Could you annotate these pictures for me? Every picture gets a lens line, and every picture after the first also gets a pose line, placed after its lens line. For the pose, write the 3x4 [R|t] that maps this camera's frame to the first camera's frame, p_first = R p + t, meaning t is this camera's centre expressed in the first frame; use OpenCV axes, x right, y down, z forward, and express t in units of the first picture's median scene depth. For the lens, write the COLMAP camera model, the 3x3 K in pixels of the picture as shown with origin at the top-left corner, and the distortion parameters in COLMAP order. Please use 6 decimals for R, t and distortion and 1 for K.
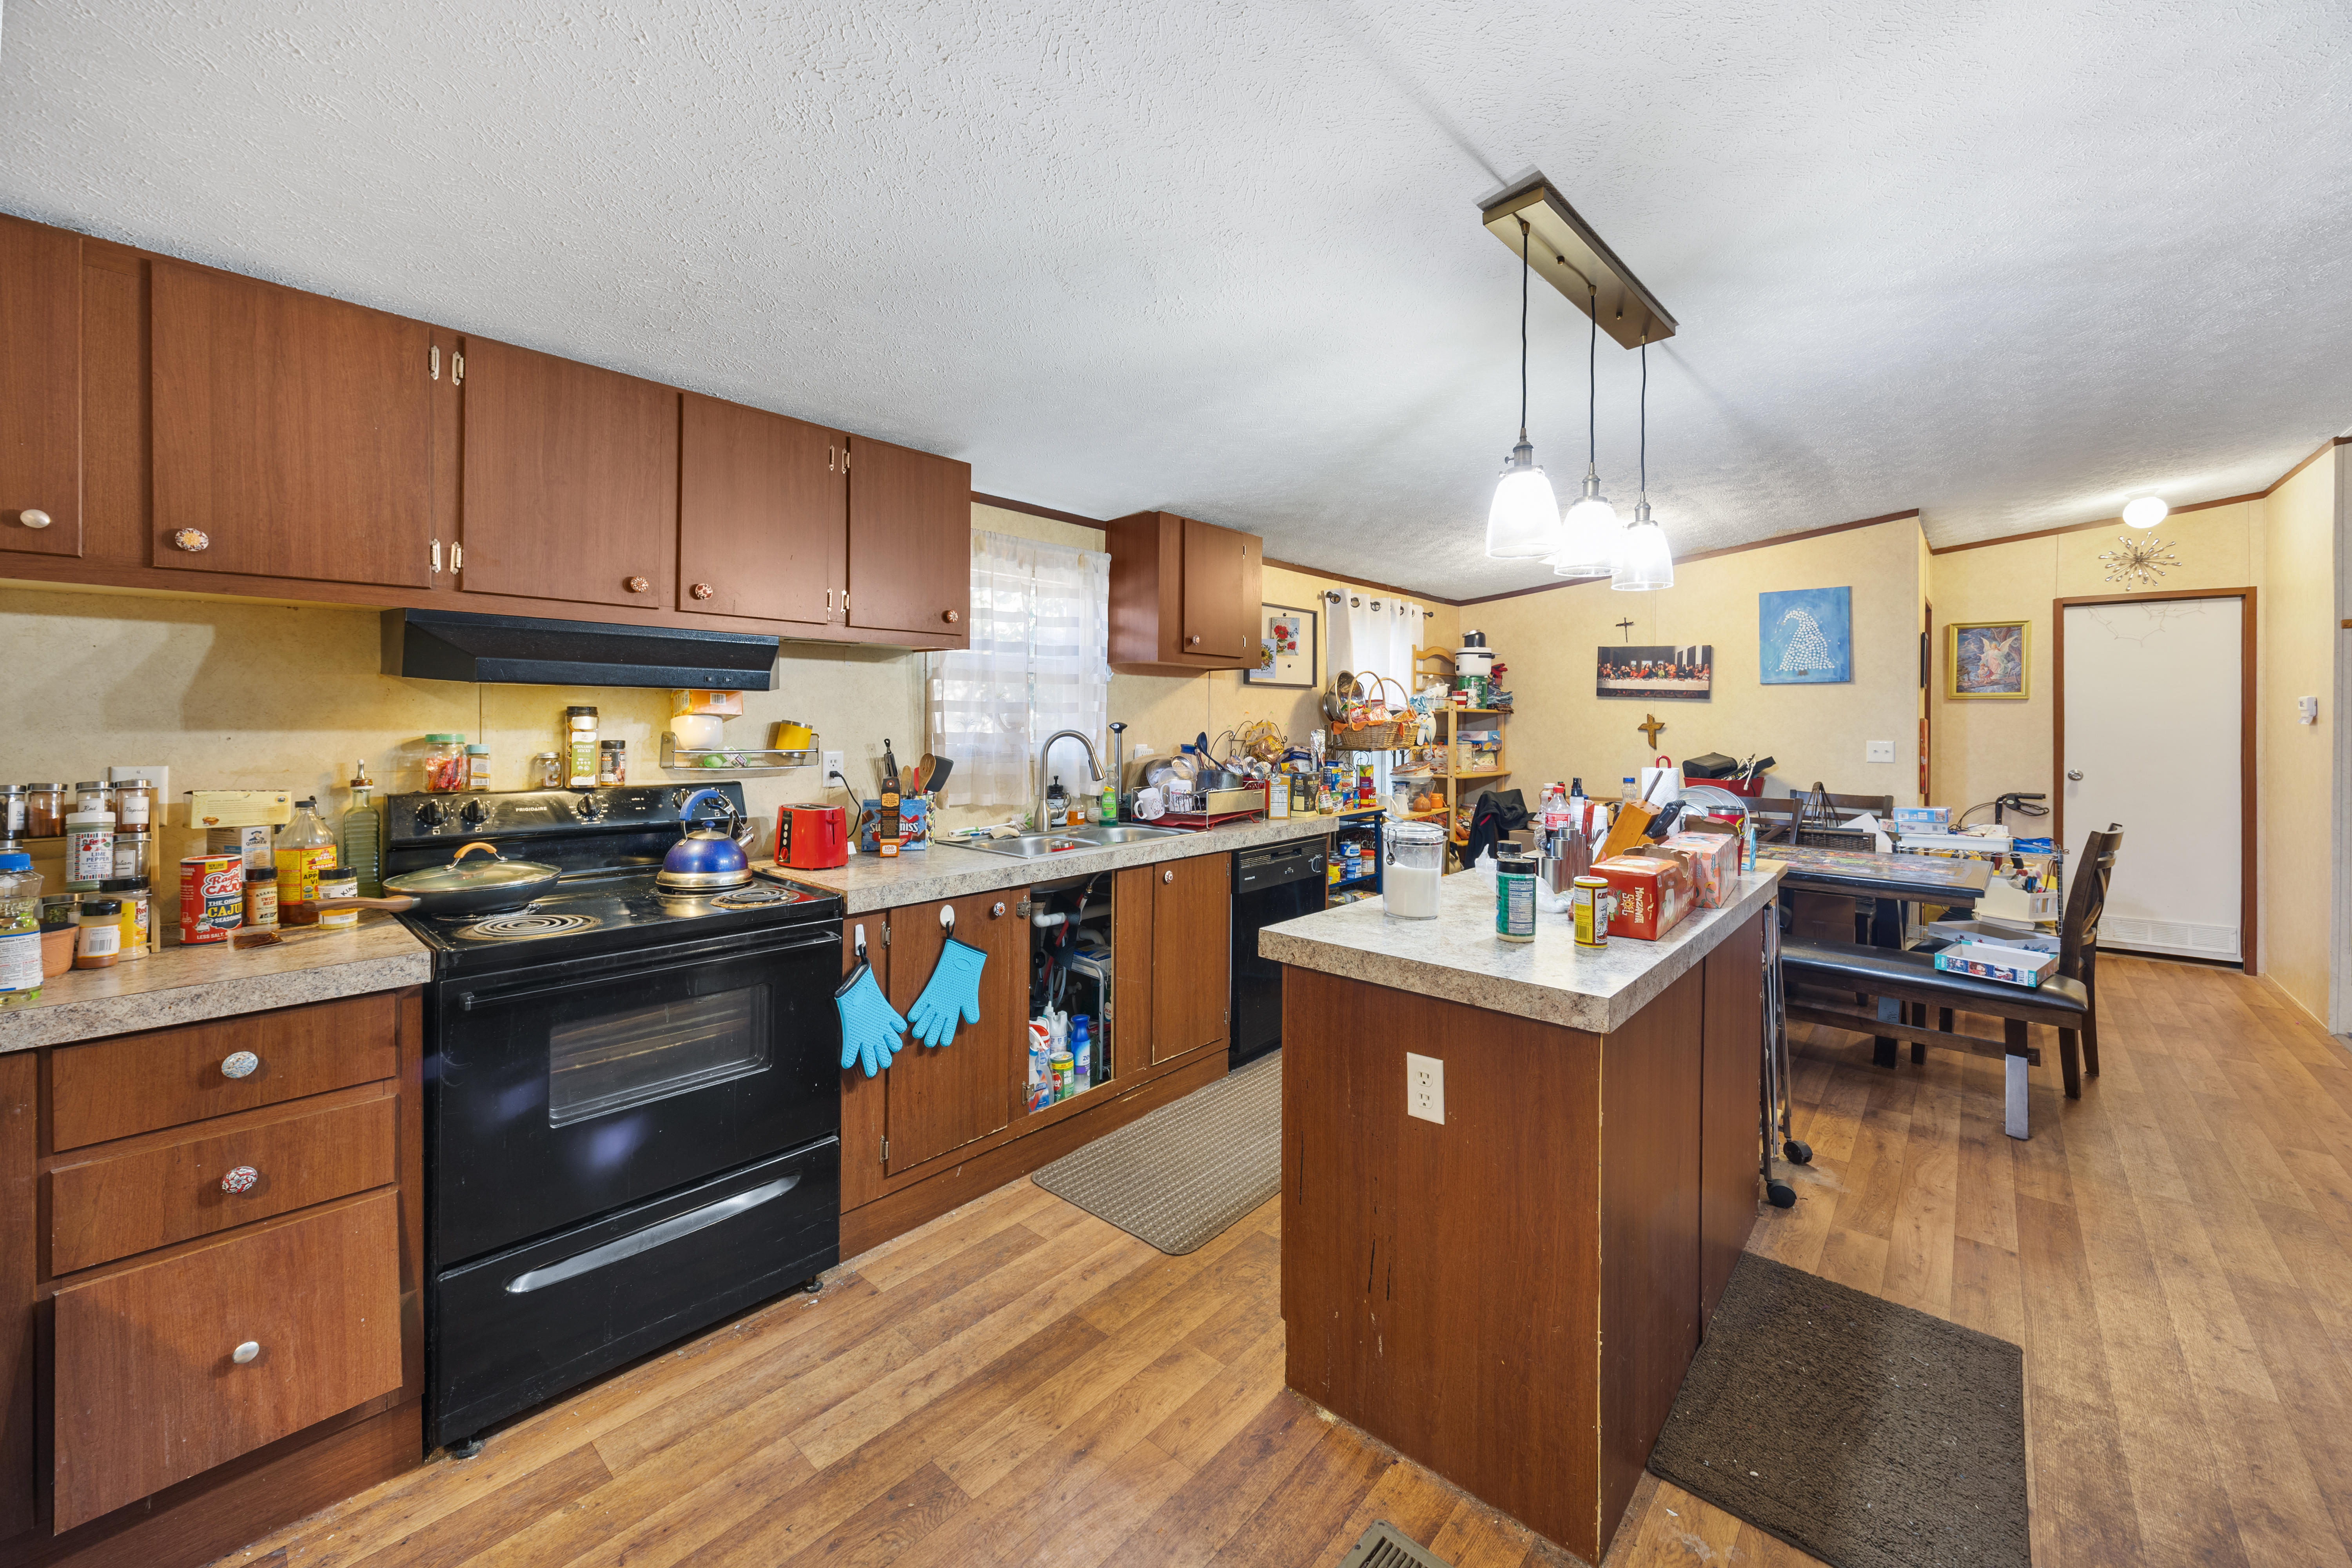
lens RADIAL K [[907.1, 0, 1182.4], [0, 907.1, 717.2], [0, 0, 1]] dist [-0.003889, 0.000023]
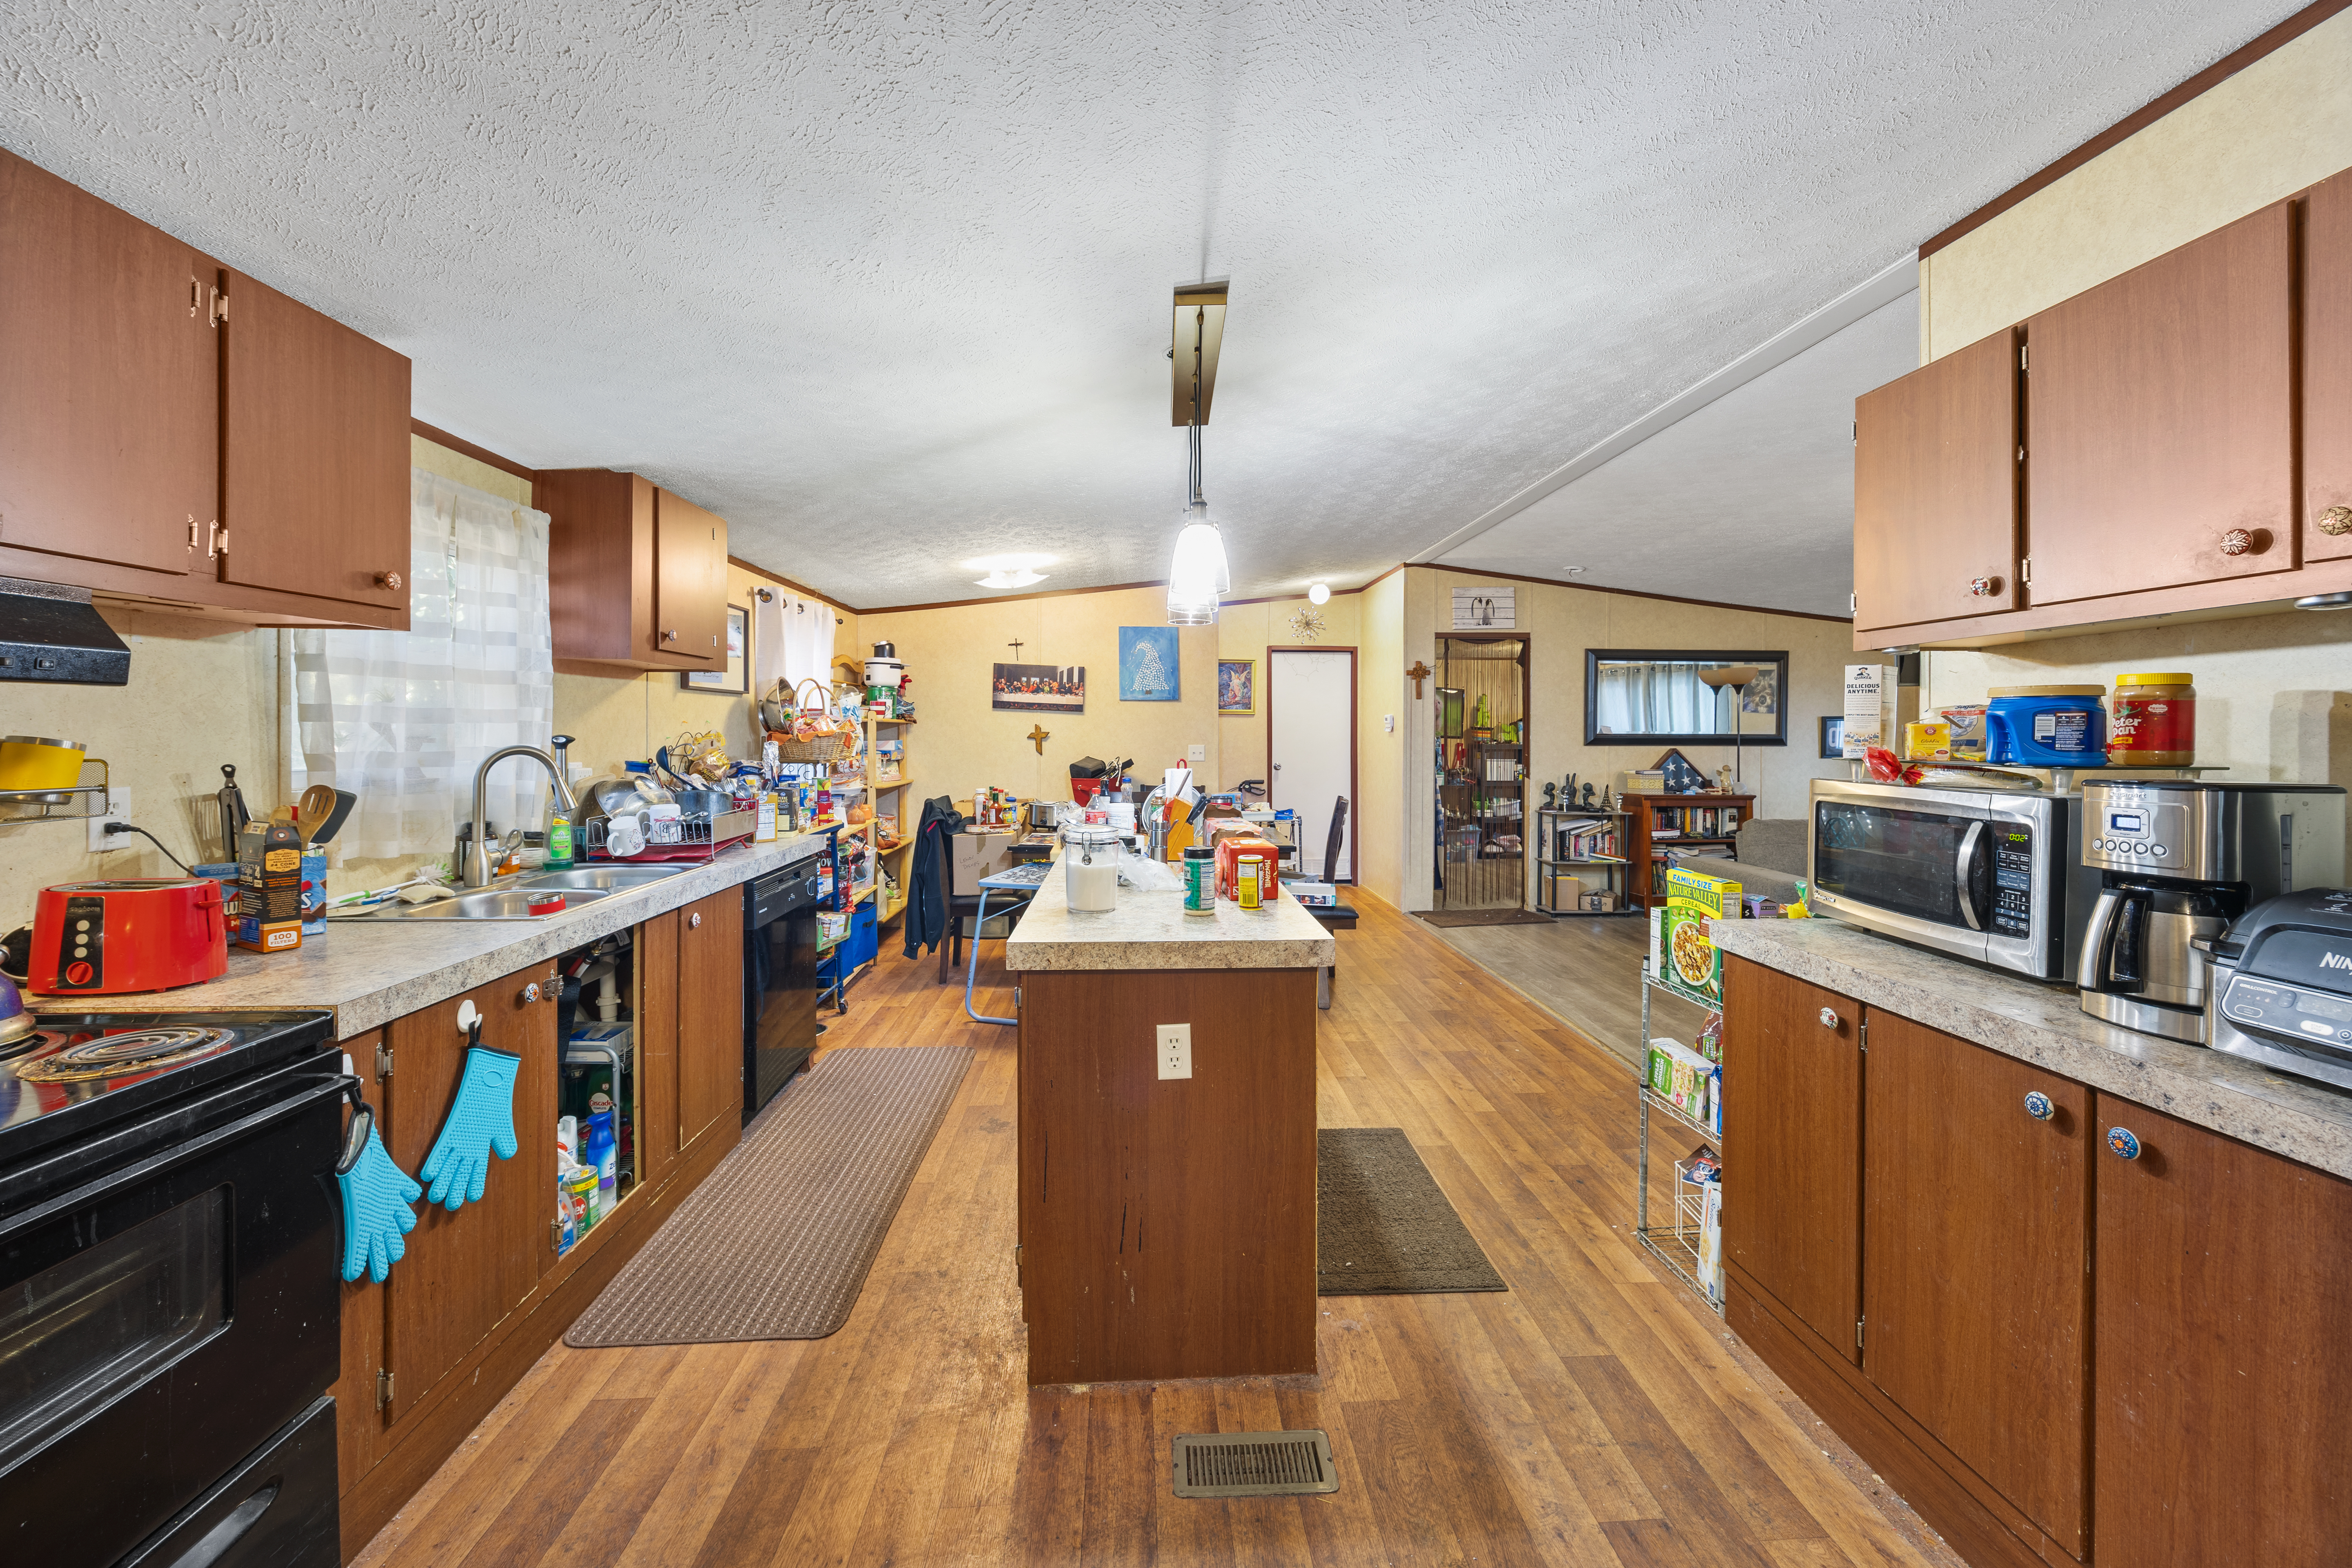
lens RADIAL K [[904.4, 0, 1187.5], [0, 904.4, 733.9], [0, 0, 1]] dist [-0.000377, 0.000158]
pose [[0.708132, -0.006462, 0.706051, -0.305630], [0.000321, 0.999961, 0.008830, -0.002452], [-0.706080, -0.006026, 0.708106, 0.102648]]
